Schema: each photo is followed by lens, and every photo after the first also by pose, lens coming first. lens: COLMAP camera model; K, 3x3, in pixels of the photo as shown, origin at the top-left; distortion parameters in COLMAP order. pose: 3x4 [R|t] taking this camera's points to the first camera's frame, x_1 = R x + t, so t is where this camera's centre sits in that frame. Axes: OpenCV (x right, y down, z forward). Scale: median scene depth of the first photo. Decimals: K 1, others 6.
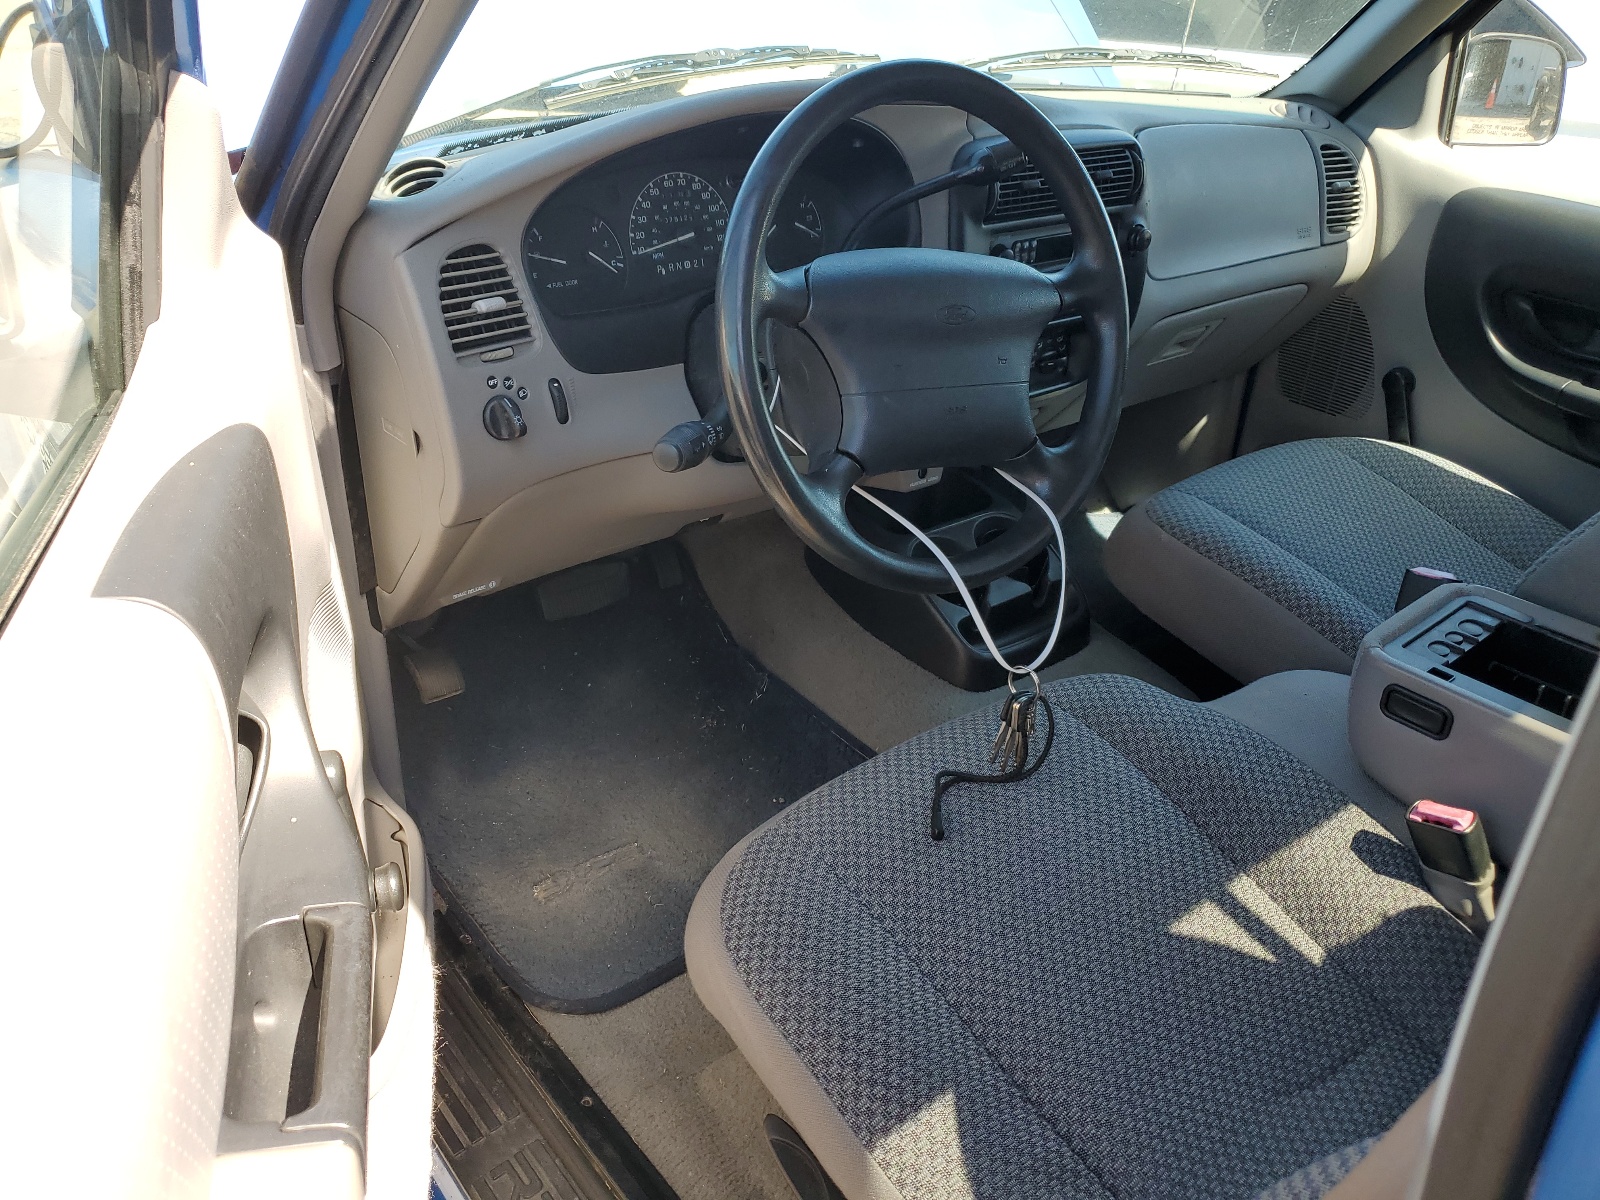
lens RADIAL K [[1218.5, 0, 799.8], [0, 1218.5, 595.9], [0, 0, 1]] dist [0.030378, -0.008277]
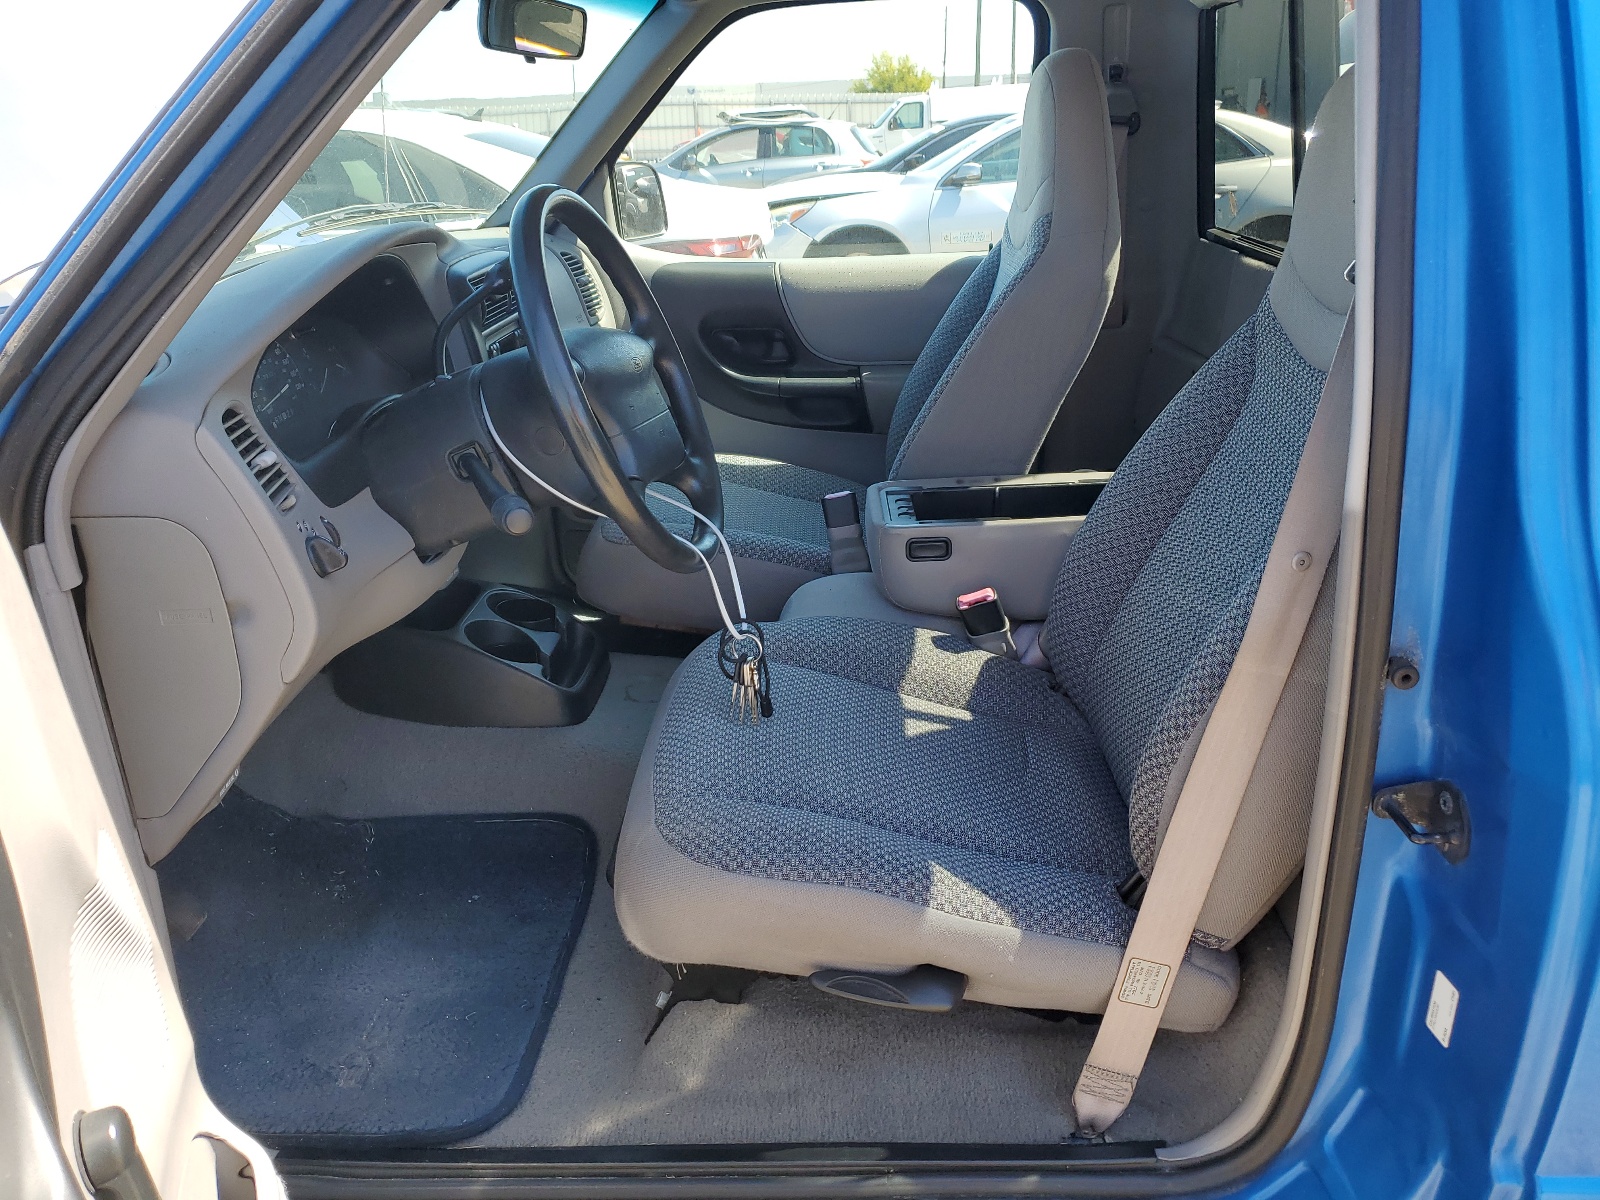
lens RADIAL K [[1218.5, 0, 801.9], [0, 1218.5, 602.3], [0, 0, 1]] dist [0.030378, -0.008277]
pose [[0.661882, -0.347630, 0.664128, -0.634578], [0.430379, 0.901623, 0.043020, 0.020745], [-0.613748, 0.257352, 0.746380, -0.019534]]
